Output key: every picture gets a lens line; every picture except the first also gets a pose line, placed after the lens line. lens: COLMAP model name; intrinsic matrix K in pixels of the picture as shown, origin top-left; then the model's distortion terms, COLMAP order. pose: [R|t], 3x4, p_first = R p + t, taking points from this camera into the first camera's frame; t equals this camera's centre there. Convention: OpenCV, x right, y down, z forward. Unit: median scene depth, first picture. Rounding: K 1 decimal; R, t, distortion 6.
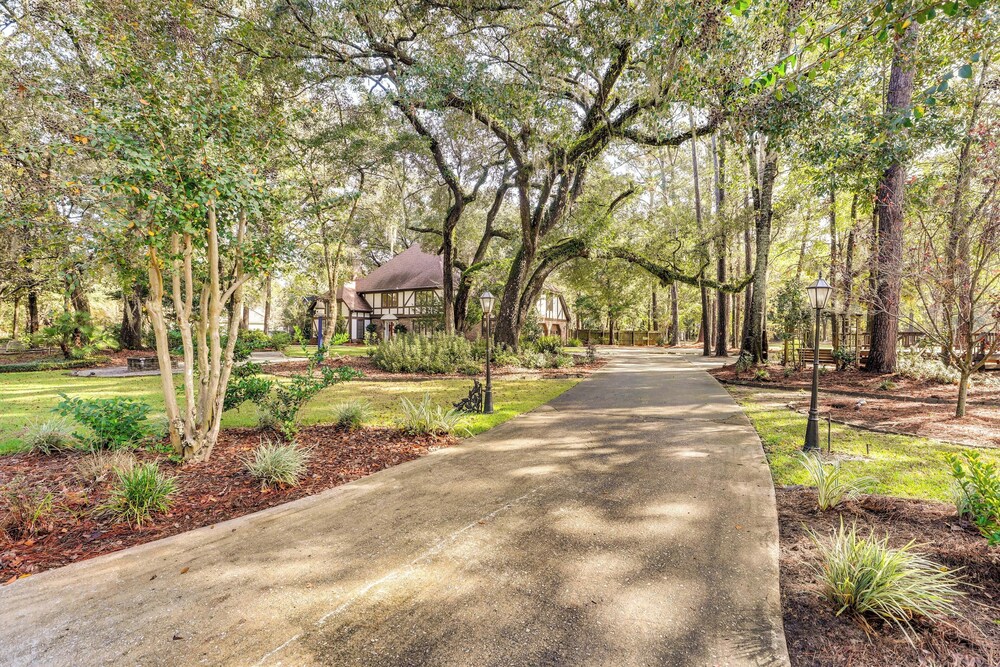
lens RADIAL K [[462.5, 0, 500.0], [0, 462.5, 333.5], [0, 0, 1]] dist [-0.025305, 0.000383]
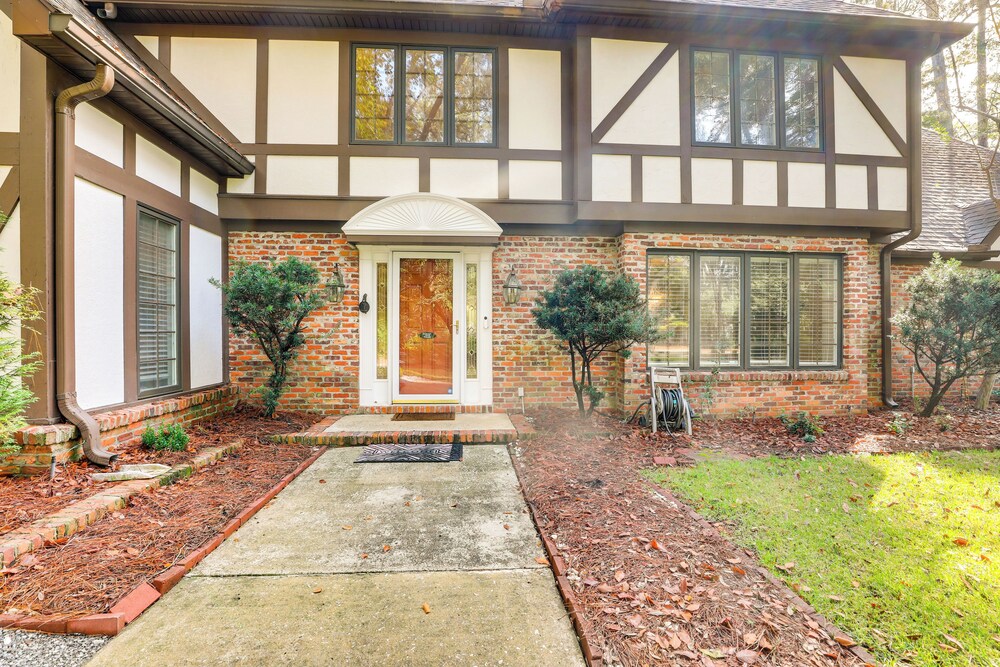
lens RADIAL K [[462.5, 0, 500.0], [0, 462.5, 333.5], [0, 0, 1]] dist [-0.025305, 0.000383]
pose [[0.829536, -0.004902, 0.558432, -0.295638], [0.002269, 0.999983, 0.005407, -0.003049], [-0.558449, -0.003218, 0.829533, 0.871318]]
